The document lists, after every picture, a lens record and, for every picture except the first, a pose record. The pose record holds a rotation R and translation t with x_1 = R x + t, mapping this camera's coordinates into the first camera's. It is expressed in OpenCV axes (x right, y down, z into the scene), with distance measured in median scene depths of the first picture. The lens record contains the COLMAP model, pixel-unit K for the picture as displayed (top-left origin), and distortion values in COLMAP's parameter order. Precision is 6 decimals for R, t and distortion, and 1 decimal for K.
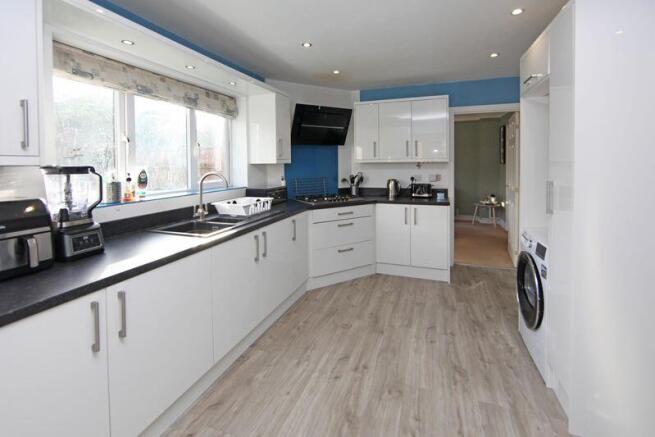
lens RADIAL K [[297.2, 0, 328.3], [0, 297.2, 168.3], [0, 0, 1]] dist [0.000102, 0.000441]
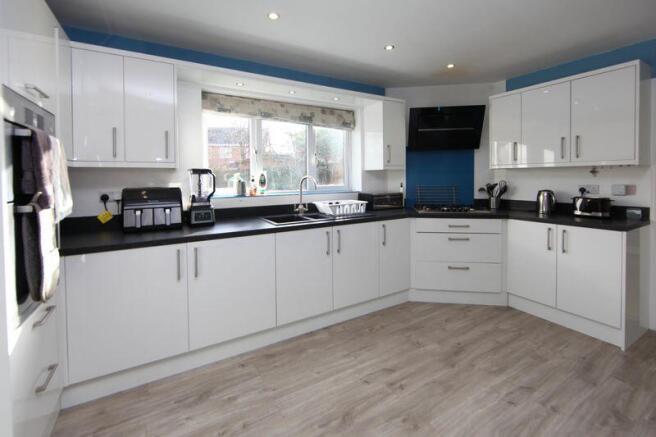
lens RADIAL K [[291.5, 0, 328.5], [0, 291.5, 181.7], [0, 0, 1]] dist [-0.002137, 0.000160]
pose [[0.774322, 0.013676, -0.632644, 0.357644], [-0.010414, 0.999906, 0.008869, 0.021026], [0.632706, -0.000279, 0.774392, 0.113991]]
